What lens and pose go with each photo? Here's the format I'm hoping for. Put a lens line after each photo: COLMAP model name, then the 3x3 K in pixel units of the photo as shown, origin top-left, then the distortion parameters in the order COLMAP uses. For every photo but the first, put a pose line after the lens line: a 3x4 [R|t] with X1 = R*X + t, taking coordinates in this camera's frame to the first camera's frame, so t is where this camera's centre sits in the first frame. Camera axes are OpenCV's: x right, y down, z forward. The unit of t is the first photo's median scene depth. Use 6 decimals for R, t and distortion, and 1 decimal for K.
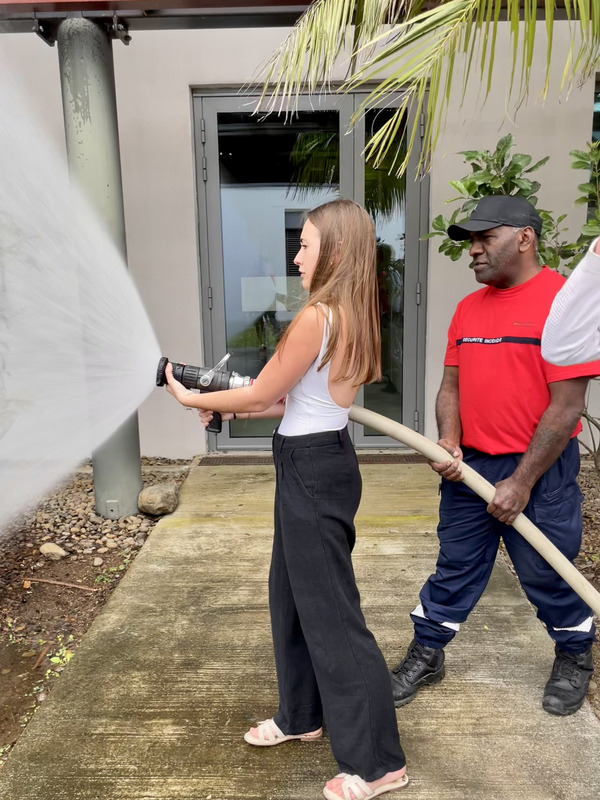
lens RADIAL K [[672.9, 0, 300.0], [0, 672.9, 400.0], [0, 0, 1]] dist [0.095345, -0.145874]
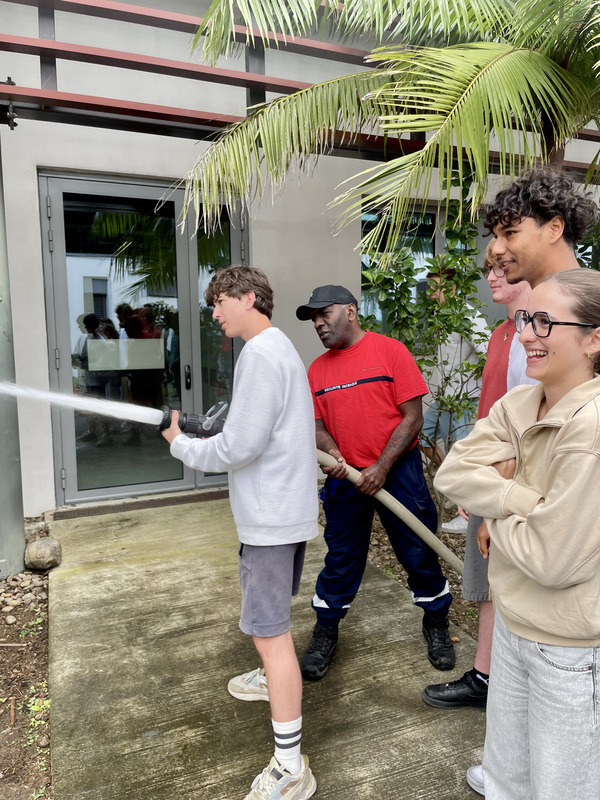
lens RADIAL K [[614.3, 0, 307.4], [0, 614.3, 393.8], [0, 0, 1]] dist [0.081327, -0.120127]
pose [[0.904879, -0.036907, 0.424067, -0.263882], [0.075582, 0.994335, -0.074738, 0.007184], [-0.418906, 0.099681, 0.902542, -0.046713]]
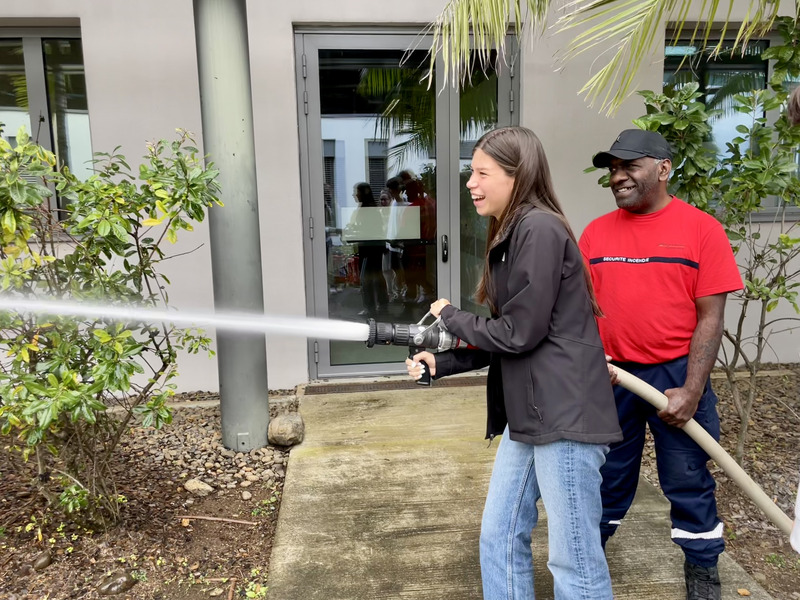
lens RADIAL K [[675.6, 0, 400.0], [0, 675.6, 296.1], [0, 0, 1]] dist [0.090987, -0.126043]
pose [[0.990681, -0.023751, 0.134118, -0.191602], [0.029637, 0.998675, -0.042062, -0.003276], [-0.132941, 0.045645, 0.990072, -0.024959]]
